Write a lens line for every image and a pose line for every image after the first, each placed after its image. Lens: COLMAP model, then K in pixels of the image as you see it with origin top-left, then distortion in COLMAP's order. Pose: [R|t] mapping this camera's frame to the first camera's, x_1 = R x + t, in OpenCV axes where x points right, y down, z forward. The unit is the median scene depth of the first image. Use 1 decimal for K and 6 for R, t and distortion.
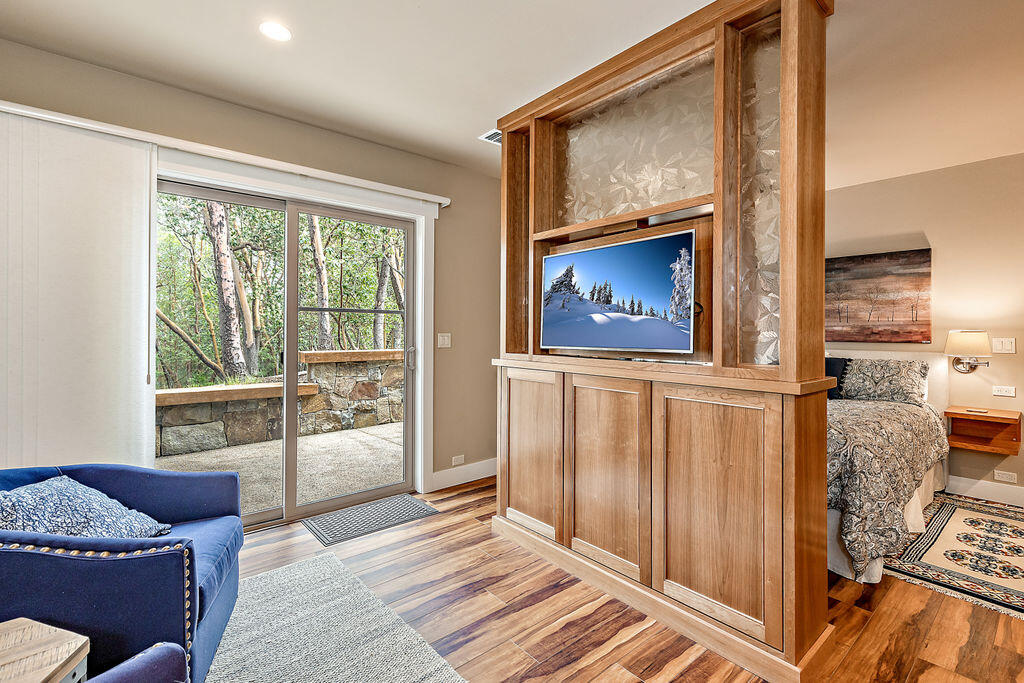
lens RADIAL K [[471.7, 0, 510.7], [0, 471.7, 324.8], [0, 0, 1]] dist [0.001668, -0.000143]
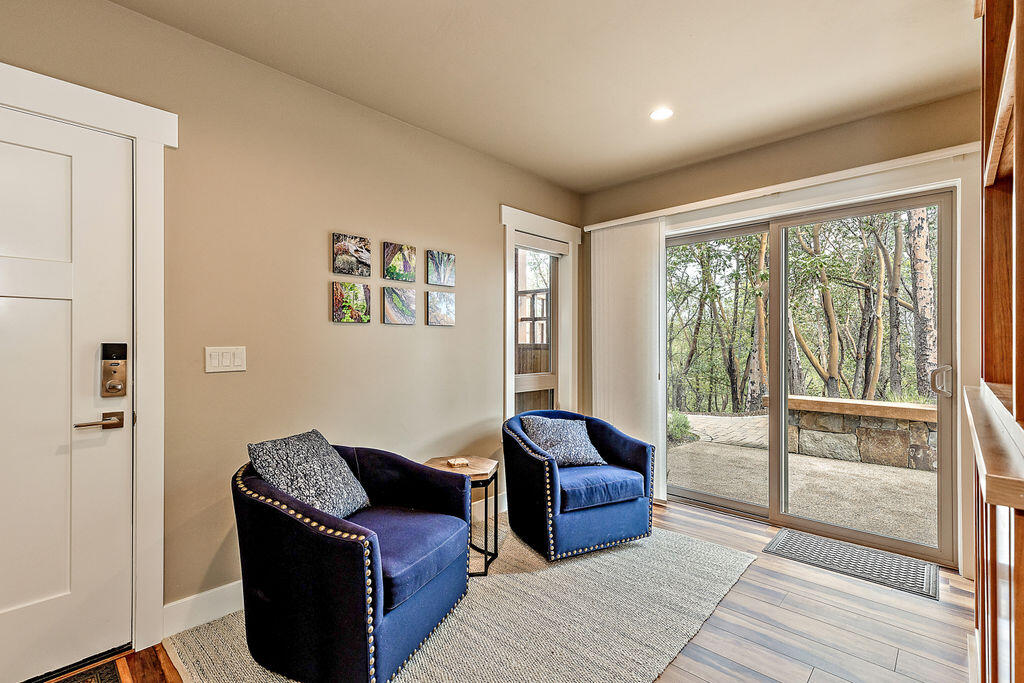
lens RADIAL K [[467.8, 0, 514.1], [0, 467.8, 338.7], [0, 0, 1]] dist [0.002054, -0.000131]
pose [[0.095176, -0.015637, -0.995338, 0.437025], [0.013774, 0.999802, -0.014390, 0.007518], [0.995365, -0.012340, 0.095373, 0.271980]]
